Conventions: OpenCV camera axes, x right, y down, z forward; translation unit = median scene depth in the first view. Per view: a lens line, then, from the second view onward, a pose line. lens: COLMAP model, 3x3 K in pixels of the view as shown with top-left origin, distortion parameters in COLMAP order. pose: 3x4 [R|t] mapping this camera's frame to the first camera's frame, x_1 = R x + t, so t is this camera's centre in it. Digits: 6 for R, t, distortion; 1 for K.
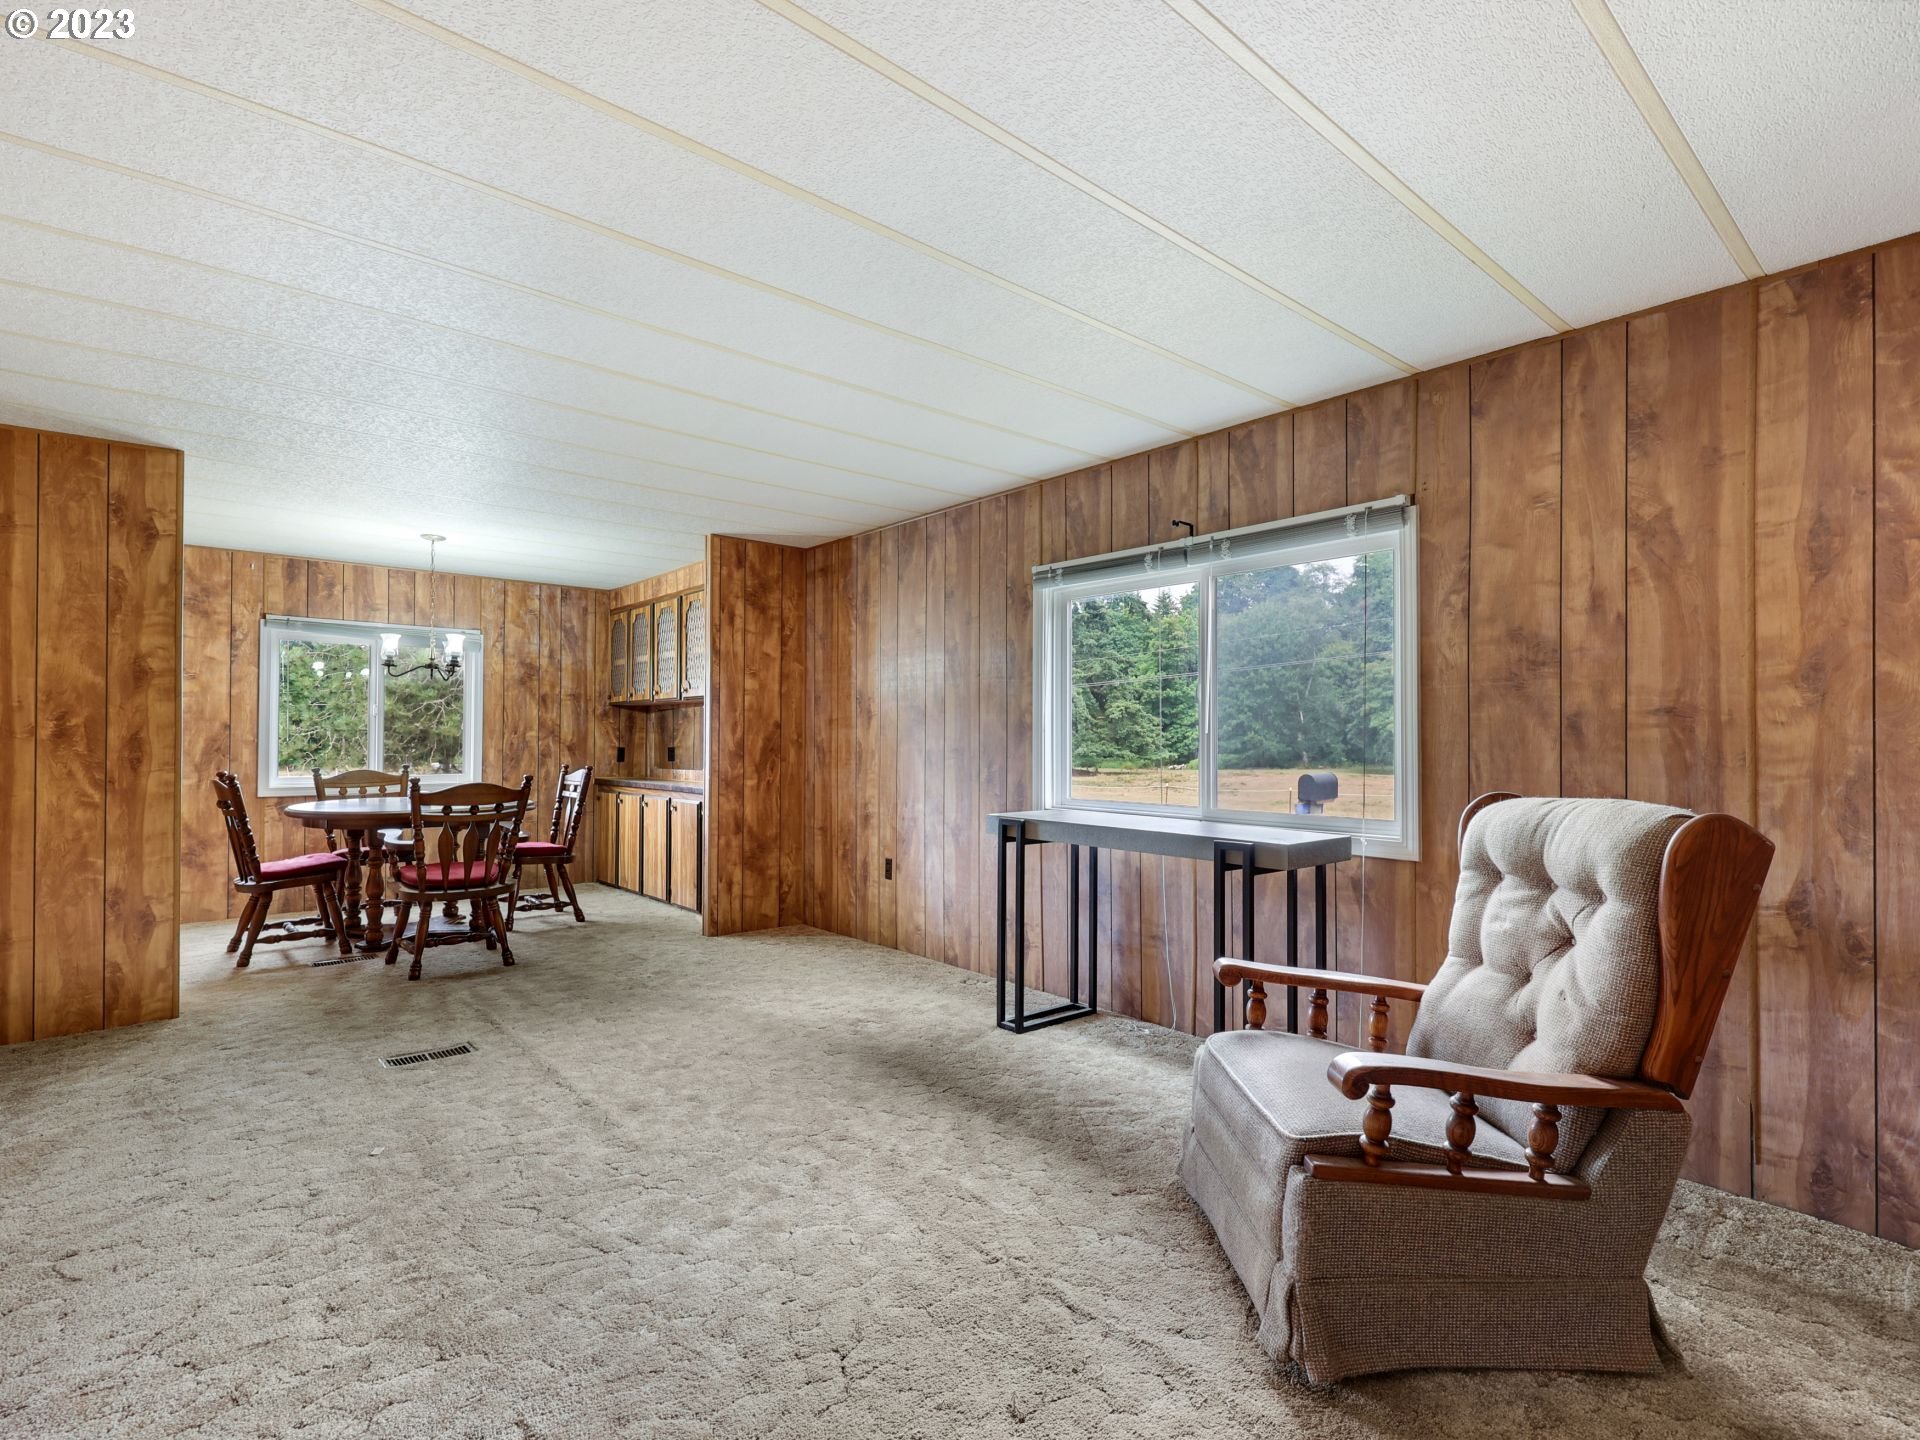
lens RADIAL K [[886.3, 0, 930.5], [0, 886.3, 728.0], [0, 0, 1]] dist [0.009810, -0.000103]
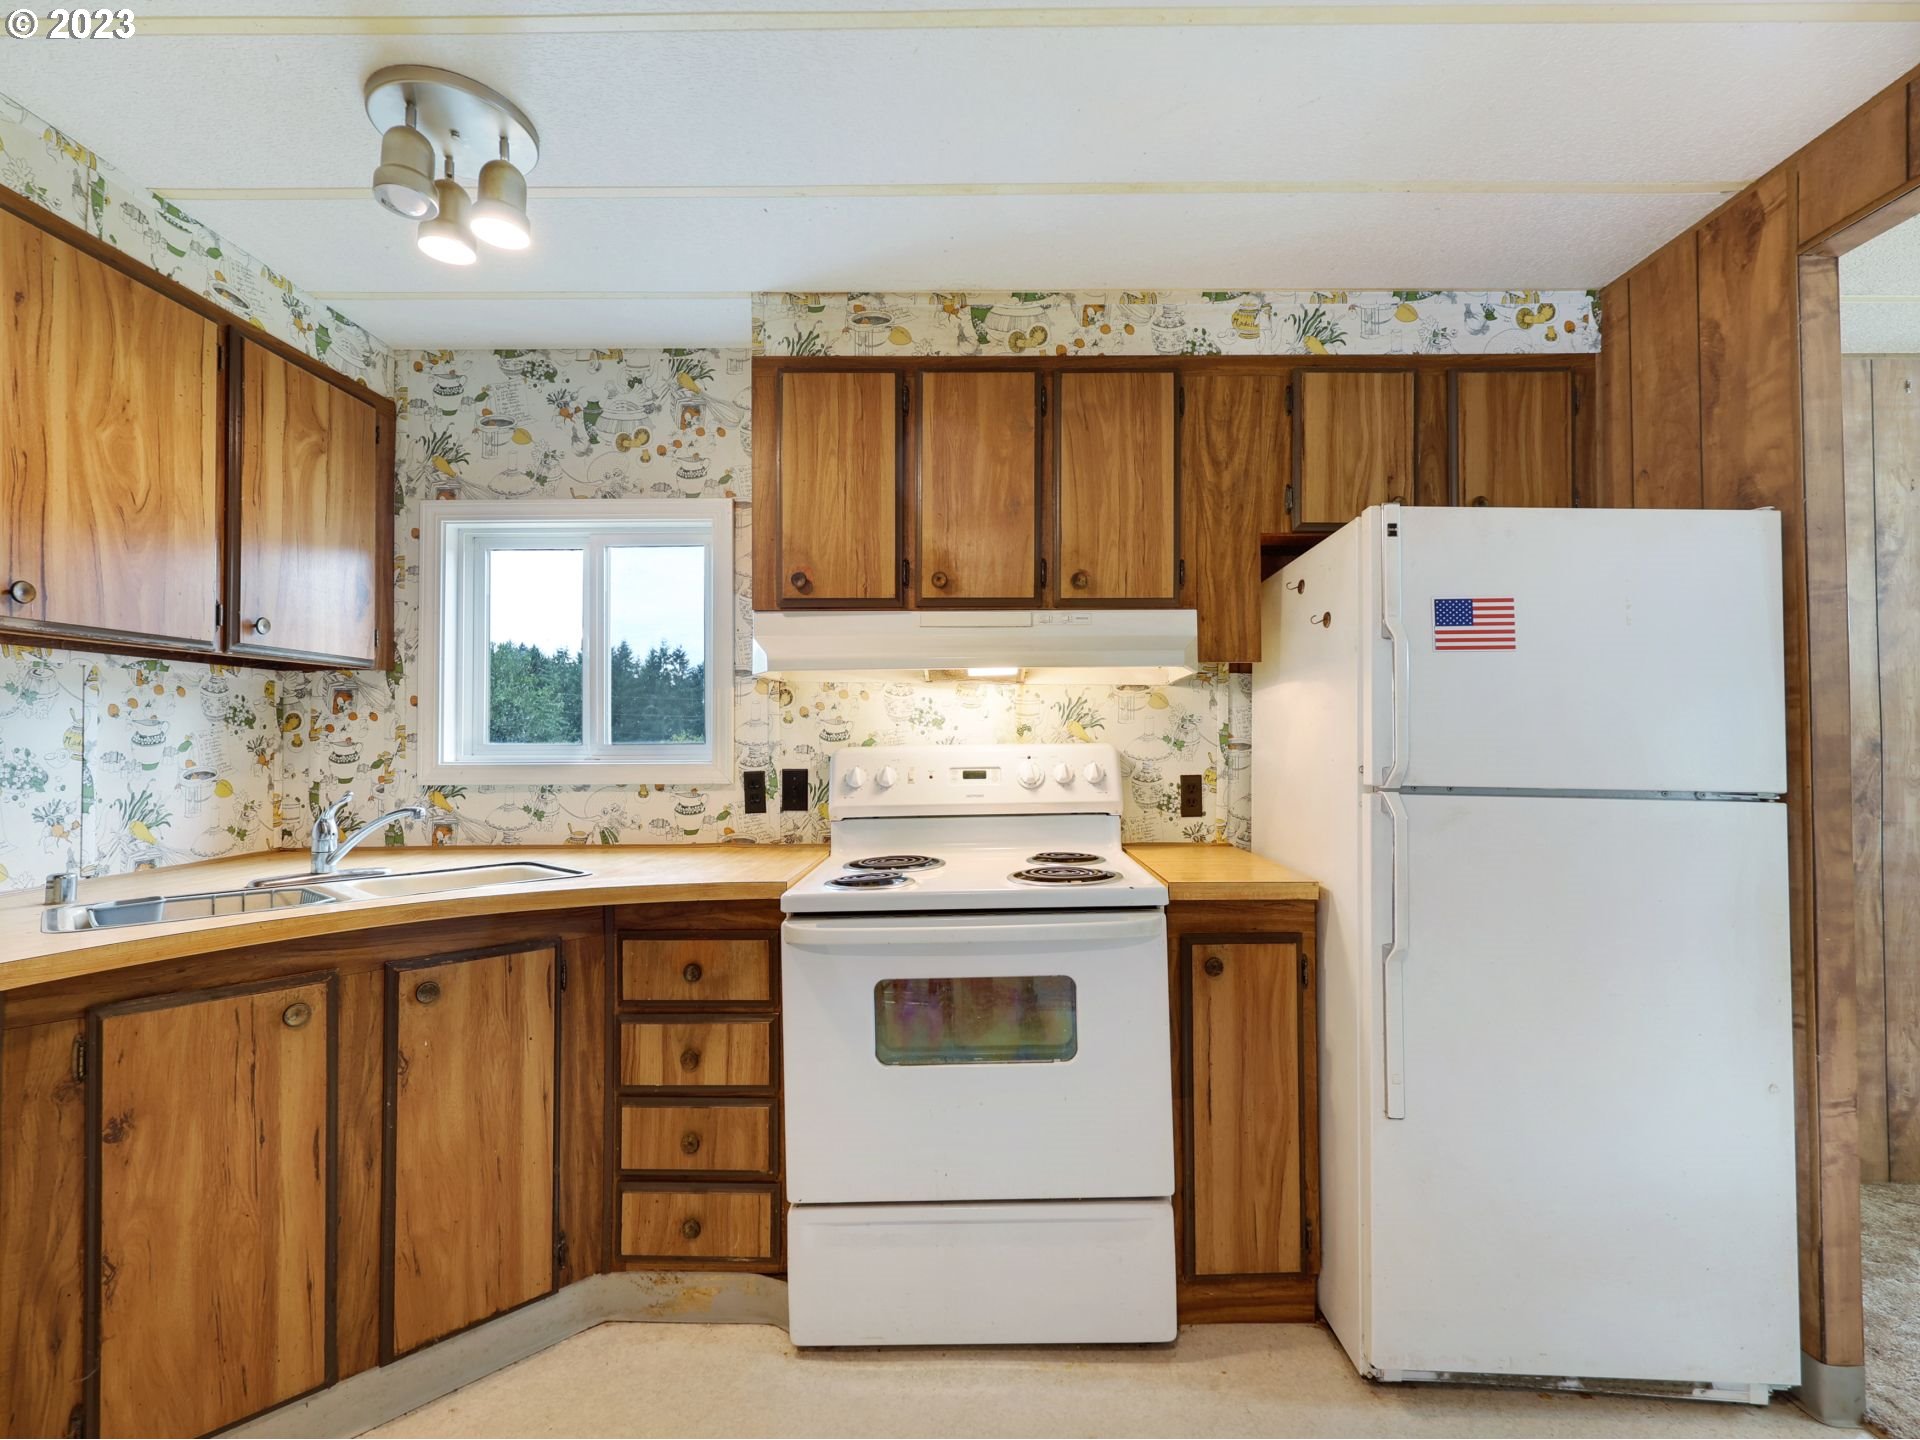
lens RADIAL K [[878.4, 0, 969.2], [0, 878.4, 720.9], [0, 0, 1]] dist [-0.002439, 0.000250]
pose [[0.754355, -0.015401, -0.656287, -1.167142], [0.005687, 0.999841, -0.016927, -0.013935], [0.656443, 0.009036, 0.754322, 0.513453]]
